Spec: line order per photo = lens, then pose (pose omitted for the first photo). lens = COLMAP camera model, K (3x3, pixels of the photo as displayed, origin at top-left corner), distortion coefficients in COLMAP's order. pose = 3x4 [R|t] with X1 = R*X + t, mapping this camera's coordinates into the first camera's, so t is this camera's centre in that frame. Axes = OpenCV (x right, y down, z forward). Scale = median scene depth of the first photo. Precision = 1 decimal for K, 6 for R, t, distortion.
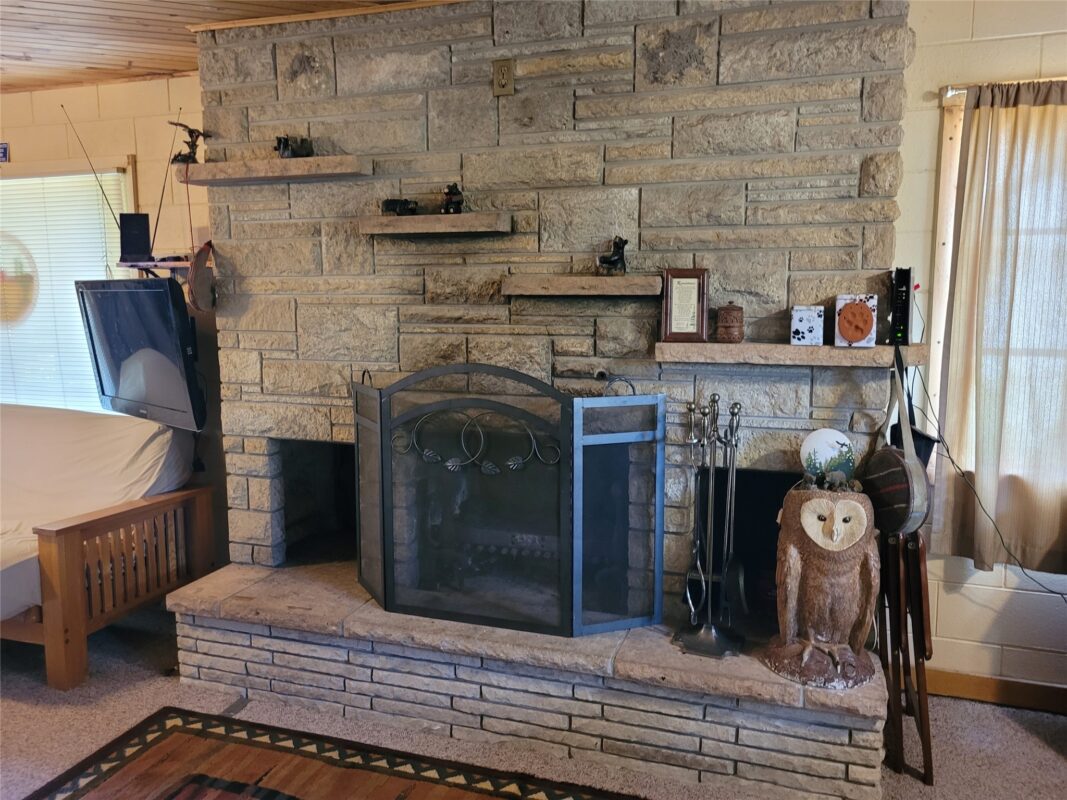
lens RADIAL K [[809.8, 0, 547.5], [0, 809.8, 384.9], [0, 0, 1]] dist [0.042727, -0.035774]
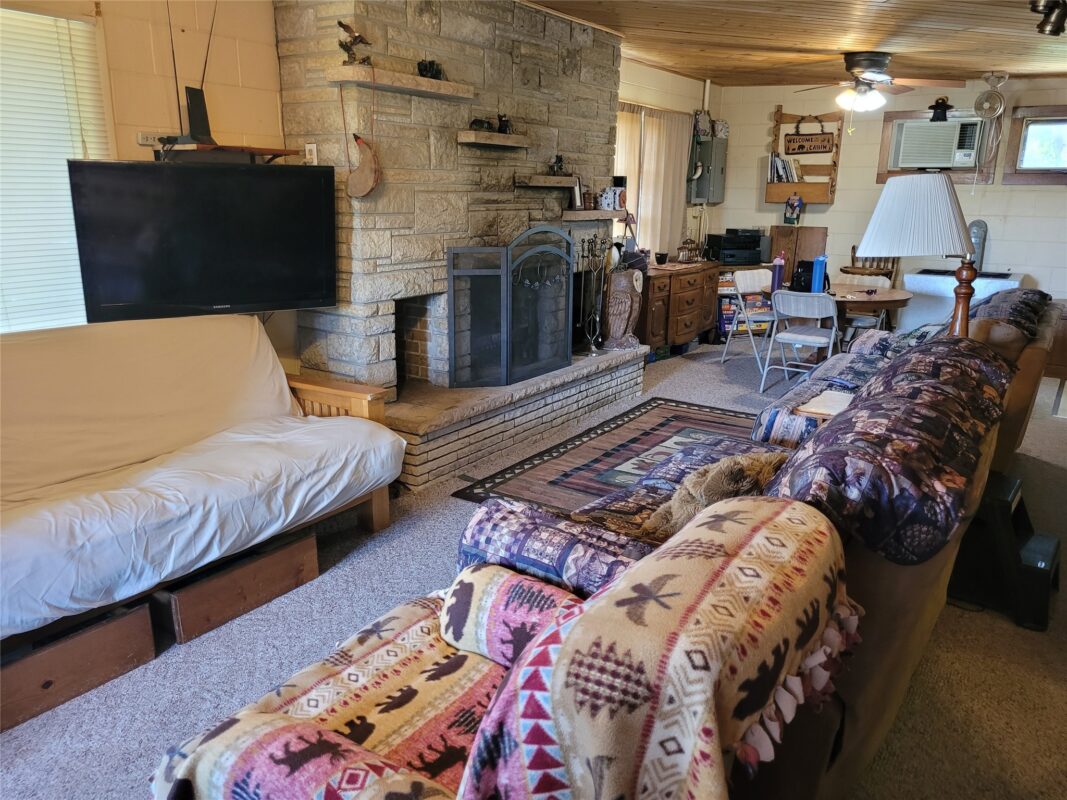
lens RADIAL K [[809.8, 0, 536.3], [0, 809.8, 399.9], [0, 0, 1]] dist [0.042727, -0.035774]
pose [[0.257592, -0.239015, 0.936226, -1.792488], [0.097665, 0.970401, 0.220868, -0.048966], [-0.961305, 0.034542, 0.273311, 0.527447]]
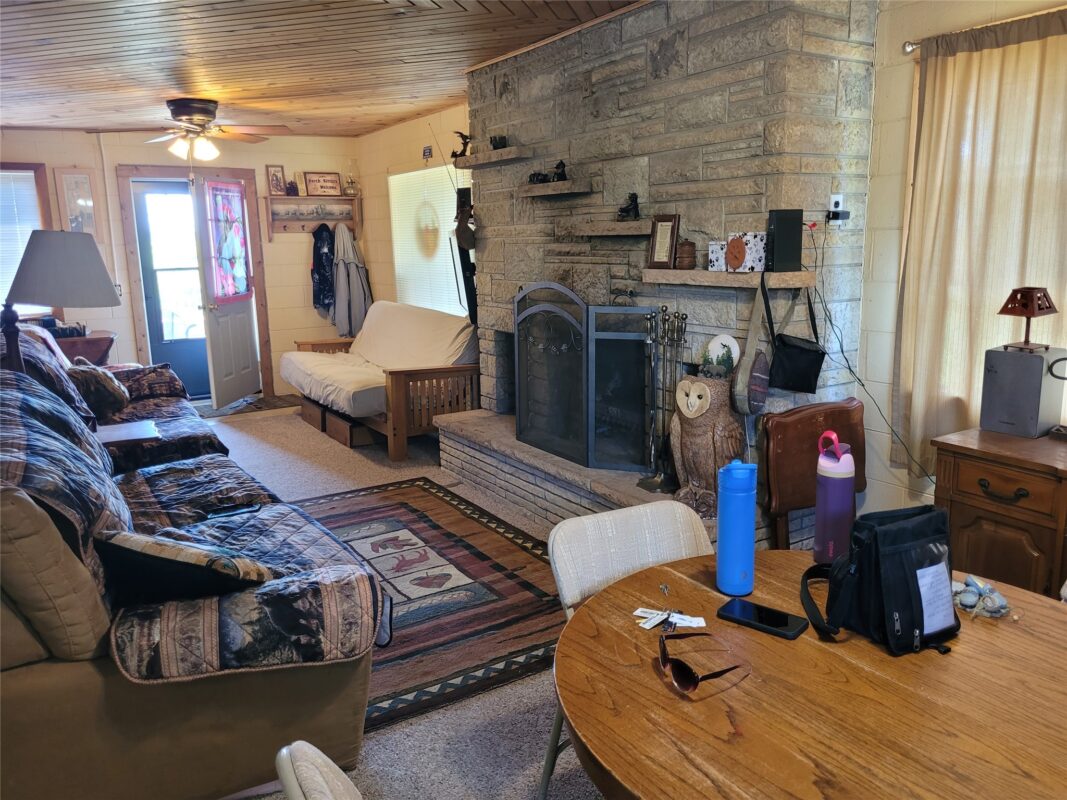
lens RADIAL K [[809.8, 0, 536.6], [0, 809.8, 390.2], [0, 0, 1]] dist [0.042727, -0.035774]
pose [[0.776907, 0.106065, -0.620617, 0.837689], [-0.061512, 0.993779, 0.092837, 0.035769], [0.626603, -0.033950, 0.778599, -0.206896]]
